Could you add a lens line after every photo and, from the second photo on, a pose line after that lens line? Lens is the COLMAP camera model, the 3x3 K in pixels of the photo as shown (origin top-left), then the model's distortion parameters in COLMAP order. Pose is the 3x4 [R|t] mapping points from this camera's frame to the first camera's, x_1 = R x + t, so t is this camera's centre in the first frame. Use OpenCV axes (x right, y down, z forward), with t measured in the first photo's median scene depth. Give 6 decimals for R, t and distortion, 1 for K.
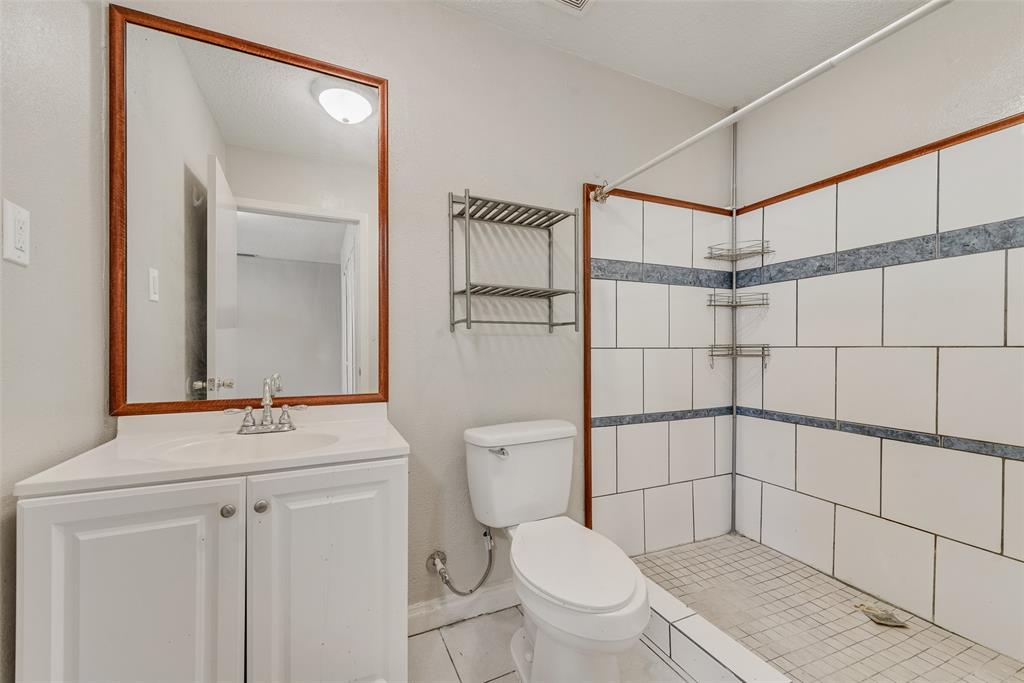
lens RADIAL K [[403.2, 0, 511.9], [0, 403.2, 349.3], [0, 0, 1]] dist [0.004357, -0.000249]
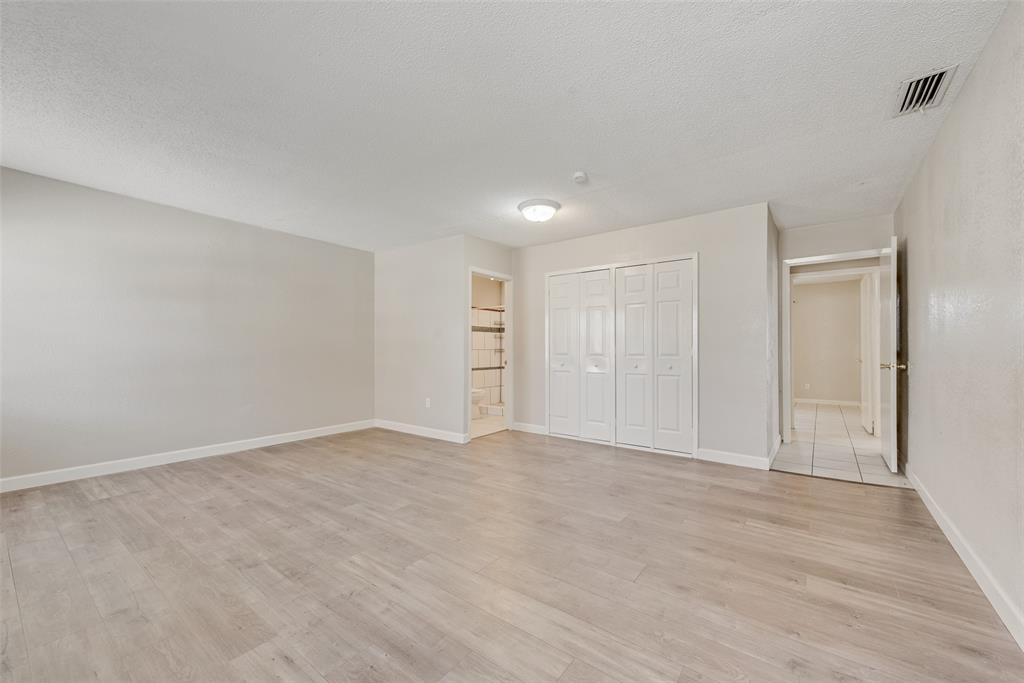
lens RADIAL K [[403.2, 0, 505.7], [0, 403.2, 351.2], [0, 0, 1]] dist [0.004357, -0.000249]
pose [[0.885366, -0.000697, 0.464895, -1.083137], [-0.000335, 0.999998, 0.002136, 0.001612], [-0.464895, -0.002047, 0.885363, -2.208290]]
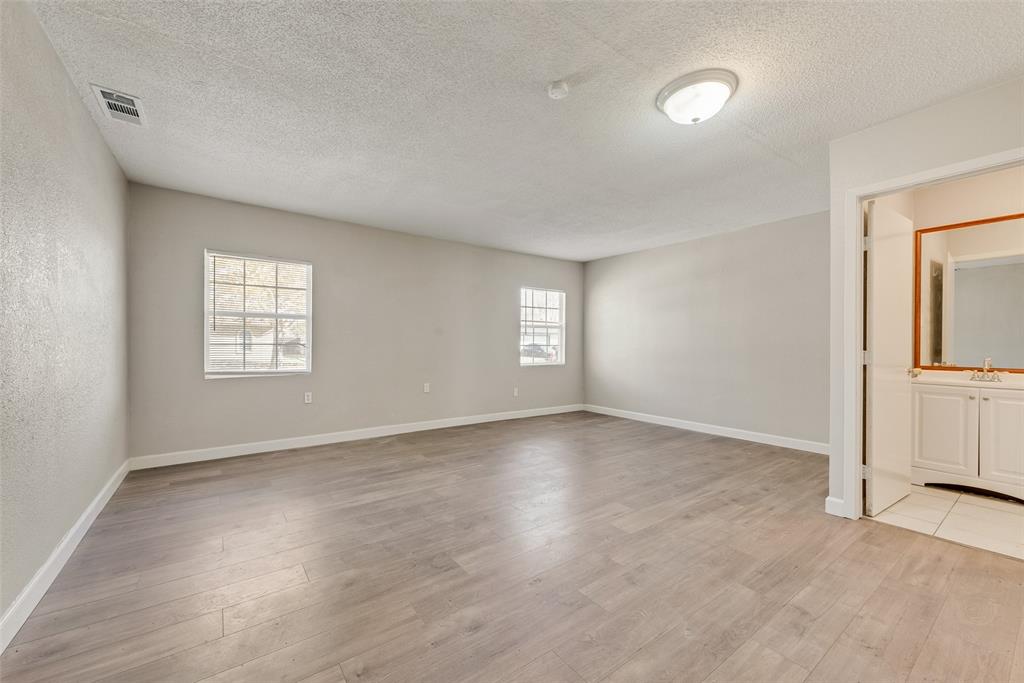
lens RADIAL K [[403.2, 0, 513.7], [0, 403.2, 343.6], [0, 0, 1]] dist [0.004357, -0.000249]
pose [[0.195625, -0.001312, -0.980678, 0.738594], [-0.005468, 0.999982, -0.002428, 0.000118], [0.980664, 0.005838, 0.195614, -1.358375]]
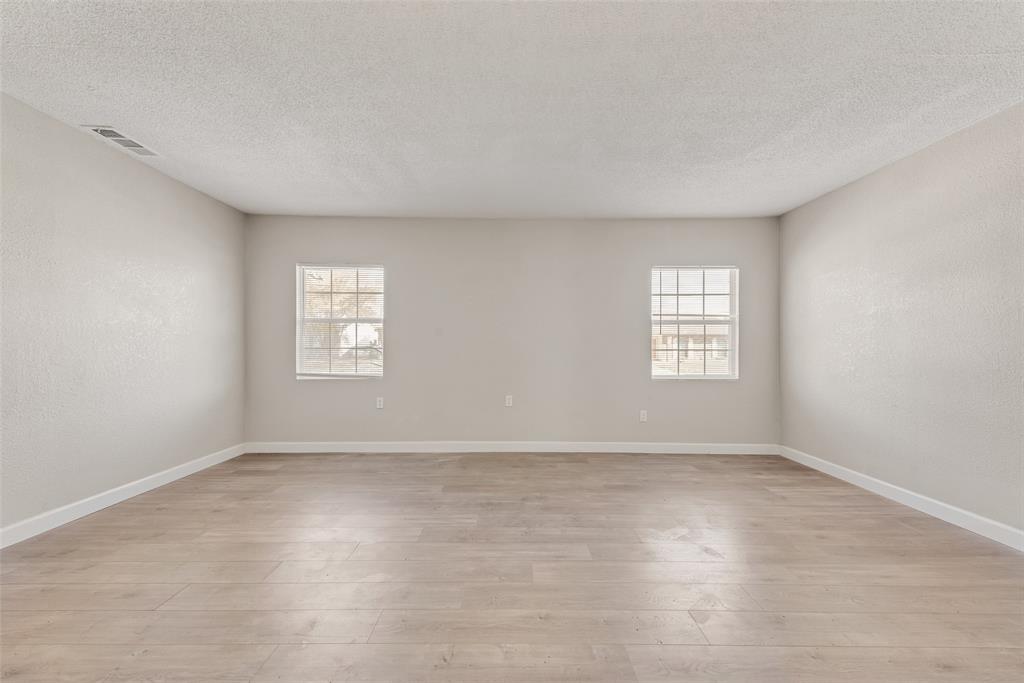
lens RADIAL K [[403.2, 0, 508.5], [0, 403.2, 343.7], [0, 0, 1]] dist [0.004357, -0.000249]
pose [[-0.423760, -0.013810, -0.905669, 0.084459], [-0.005022, 0.999904, -0.012897, 0.004389], [0.905760, -0.000917, -0.423789, -0.563702]]
